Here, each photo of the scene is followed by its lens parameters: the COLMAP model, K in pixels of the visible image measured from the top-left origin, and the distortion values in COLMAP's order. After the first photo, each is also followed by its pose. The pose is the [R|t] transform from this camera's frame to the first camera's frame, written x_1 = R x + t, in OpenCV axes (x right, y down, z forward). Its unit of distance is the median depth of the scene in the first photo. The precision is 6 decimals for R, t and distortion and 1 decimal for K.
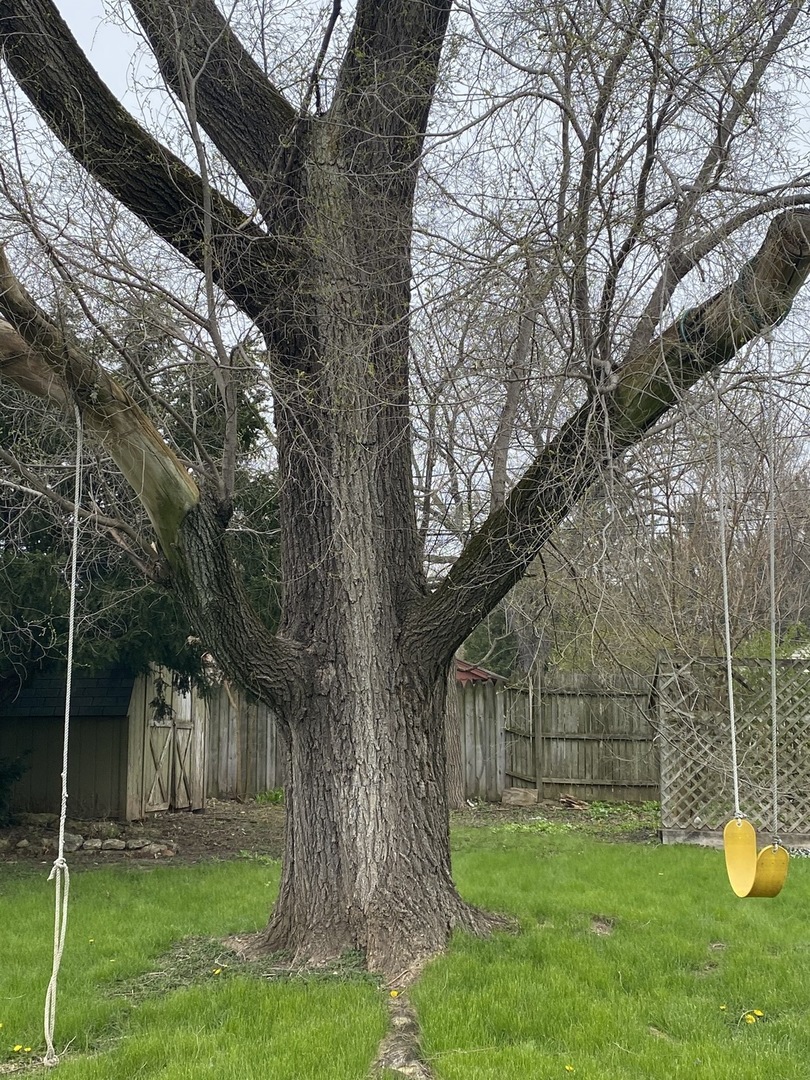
lens RADIAL K [[1409.1, 0, 405.0], [0, 1409.1, 540.0], [0, 0, 1]] dist [0.059008, -0.089828]
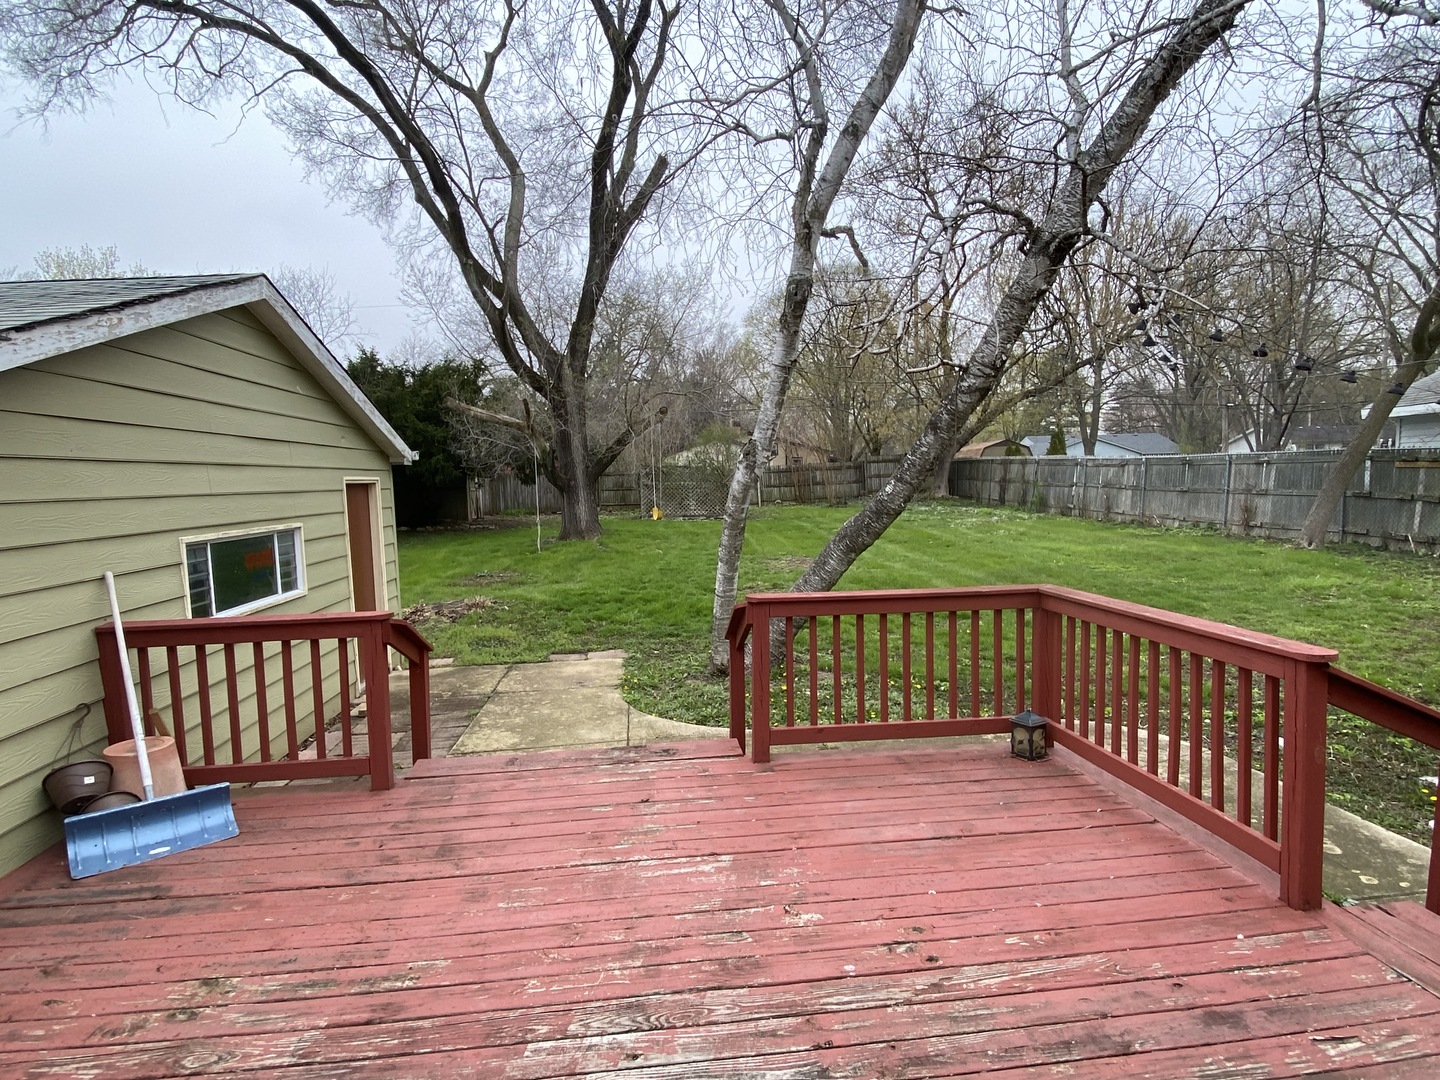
lens RADIAL K [[798.3, 0, 726.1], [0, 798.3, 539.9], [0, 0, 1]] dist [0.054064, 0.000002]
pose [[0.958555, -0.050183, 0.280453, -0.311683], [-0.010278, 0.977633, 0.210065, -0.276467], [-0.284722, -0.204241, 0.936600, -1.650471]]
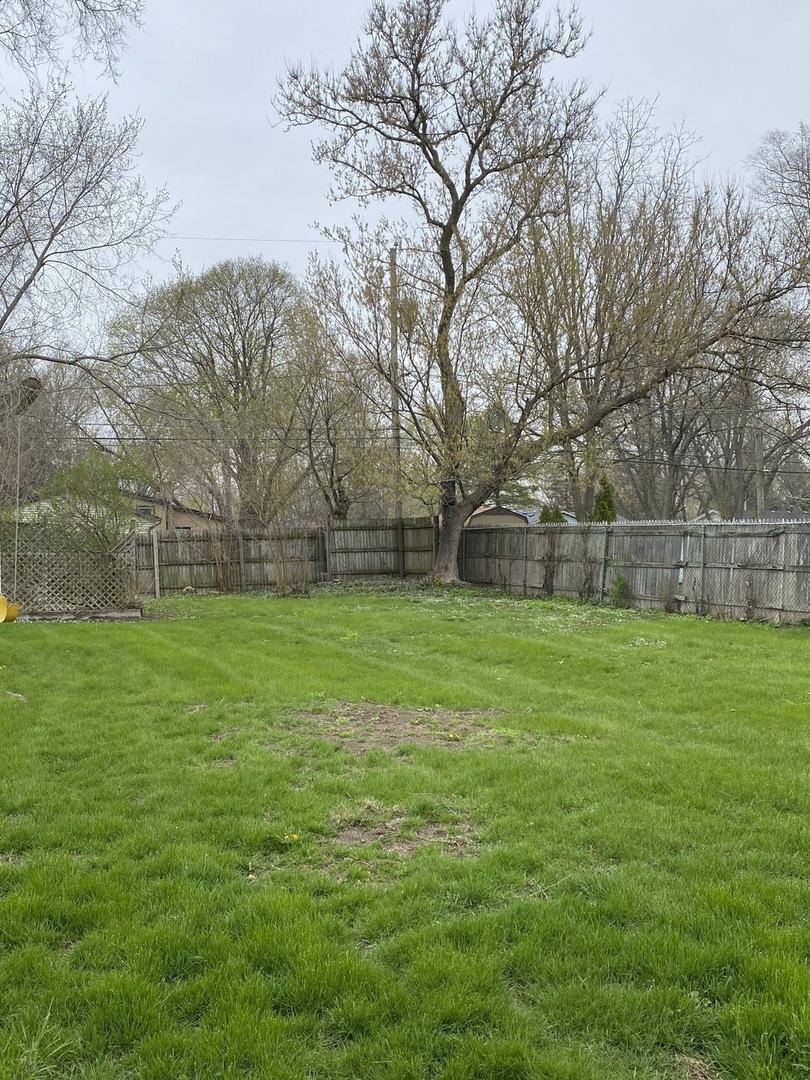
lens RADIAL K [[1004.1, 0, 405.0], [0, 1004.1, 540.0], [0, 0, 1]] dist [-0.009566, 0.004685]
pose [[0.807678, -0.000307, 0.589623, -0.203854], [-0.070213, 0.992834, 0.096695, -0.113161], [-0.585428, -0.119498, 0.801869, -0.741675]]
